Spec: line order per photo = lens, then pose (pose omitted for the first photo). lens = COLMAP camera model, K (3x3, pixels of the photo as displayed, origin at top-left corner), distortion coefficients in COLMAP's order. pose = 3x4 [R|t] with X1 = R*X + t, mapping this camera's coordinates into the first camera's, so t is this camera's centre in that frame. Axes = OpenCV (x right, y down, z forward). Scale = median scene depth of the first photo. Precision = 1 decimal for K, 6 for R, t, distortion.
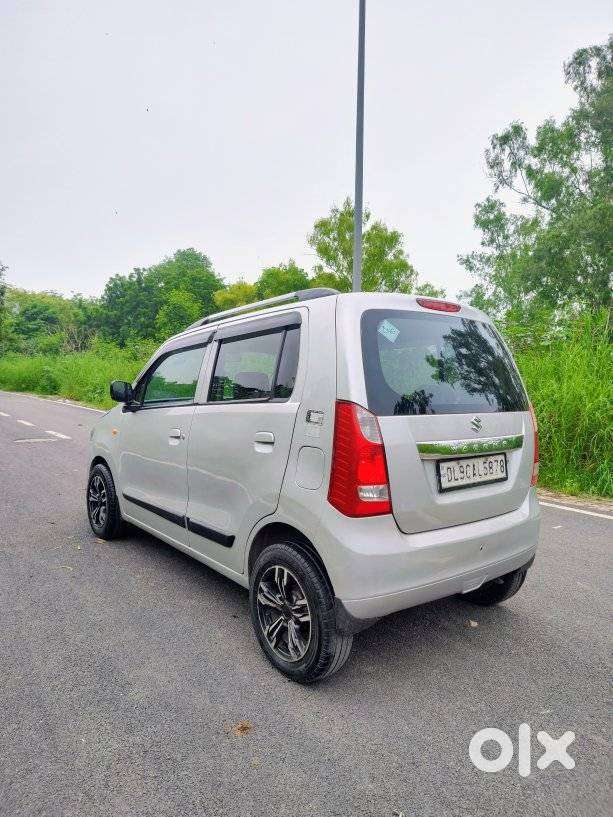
lens RADIAL K [[542.0, 0, 306.5], [0, 542.0, 408.5], [0, 0, 1]] dist [0.012011, 0.005534]
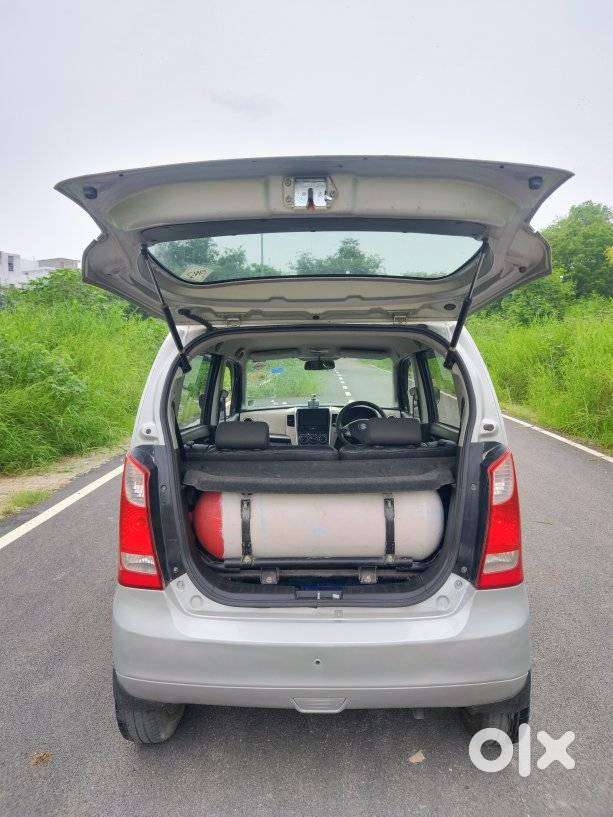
lens RADIAL K [[541.4, 0, 309.1], [0, 541.4, 409.0], [0, 0, 1]] dist [0.019489, 0.000205]
pose [[0.768437, 0.036103, -0.638906, 0.757268], [-0.002138, 0.998547, 0.053855, -0.115094], [0.639922, -0.040018, 0.767397, 0.450729]]
